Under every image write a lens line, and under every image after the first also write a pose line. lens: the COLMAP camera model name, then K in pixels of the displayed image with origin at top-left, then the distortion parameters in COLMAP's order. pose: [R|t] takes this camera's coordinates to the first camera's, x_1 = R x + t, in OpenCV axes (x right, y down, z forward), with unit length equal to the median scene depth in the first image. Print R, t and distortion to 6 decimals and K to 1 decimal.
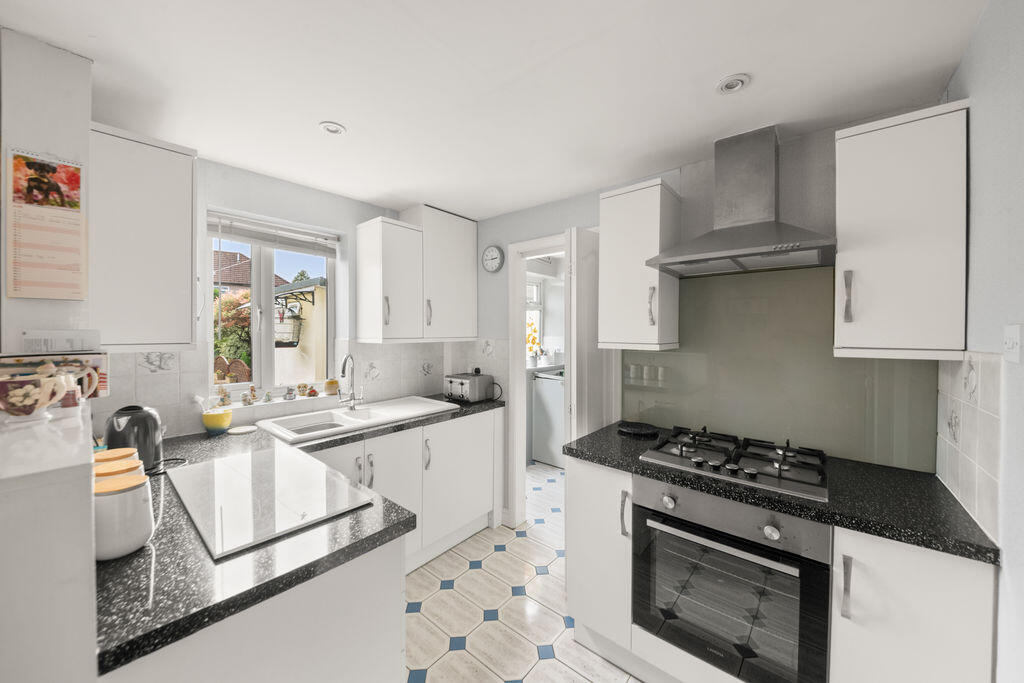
lens RADIAL K [[347.7, 0, 512.0], [0, 347.7, 341.5], [0, 0, 1]] dist [0.000289, -0.000042]
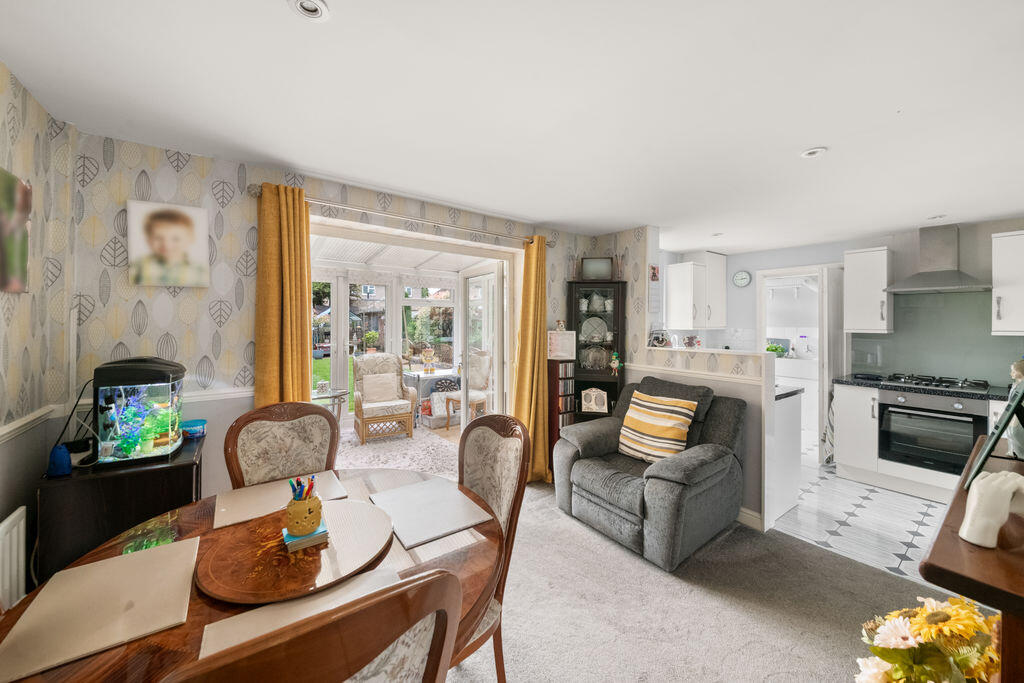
lens RADIAL K [[369.8, 0, 516.0], [0, 369.8, 329.6], [0, 0, 1]] dist [-0.000487, -0.000095]
pose [[0.980011, 0.001104, -0.198939, -1.398560], [-0.002430, 0.999976, -0.006420, 0.028146], [0.198927, 0.006775, 0.979991, -1.696902]]
